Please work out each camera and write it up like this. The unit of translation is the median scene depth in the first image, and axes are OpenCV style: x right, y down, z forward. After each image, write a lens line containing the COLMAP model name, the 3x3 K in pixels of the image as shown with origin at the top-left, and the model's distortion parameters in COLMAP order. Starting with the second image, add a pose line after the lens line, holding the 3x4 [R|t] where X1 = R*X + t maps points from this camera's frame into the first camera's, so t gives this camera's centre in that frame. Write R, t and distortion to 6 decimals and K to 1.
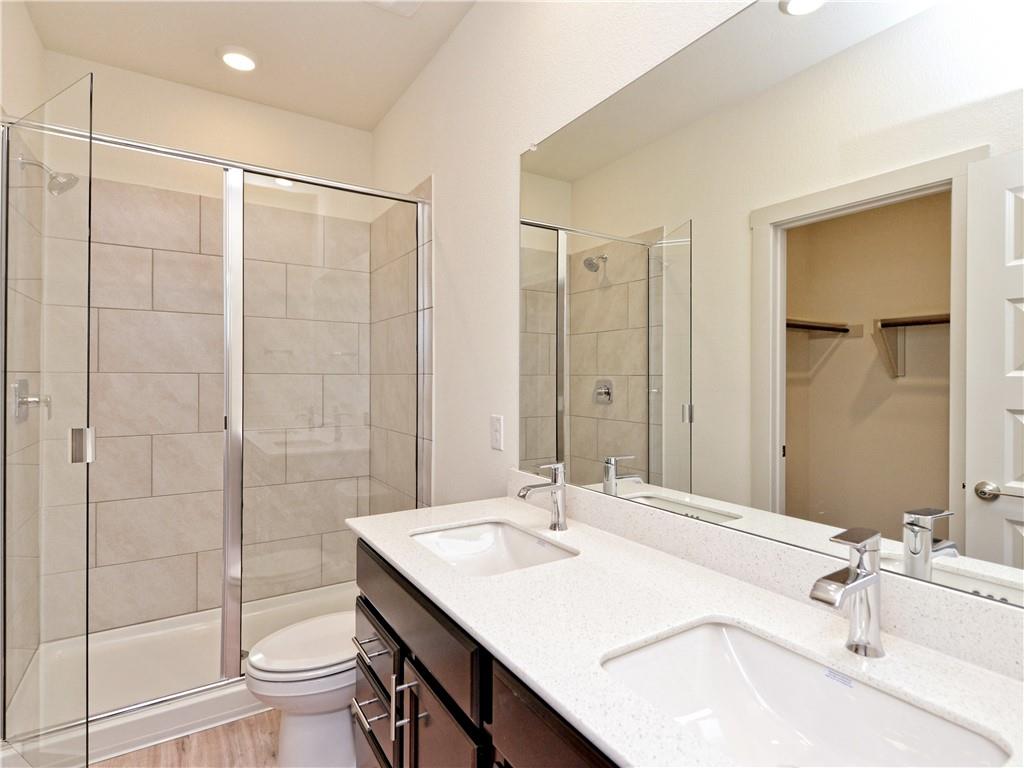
lens RADIAL K [[521.0, 0, 511.2], [0, 521.0, 380.3], [0, 0, 1]] dist [0.002198, 0.000181]
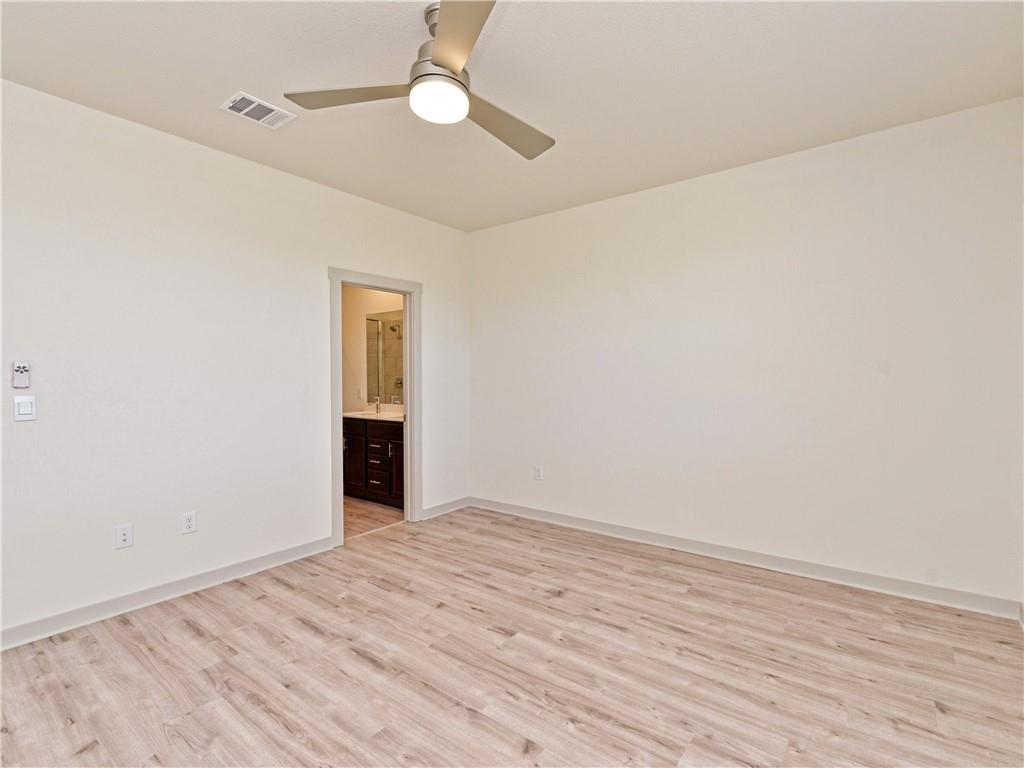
lens RADIAL K [[510.3, 0, 514.2], [0, 510.3, 382.1], [0, 0, 1]] dist [-0.001612, -0.000194]
pose [[0.941517, -0.012346, 0.336738, -0.107988], [0.009862, 0.999910, 0.009089, 0.004074], [-0.336820, -0.005236, 0.941554, -1.335381]]
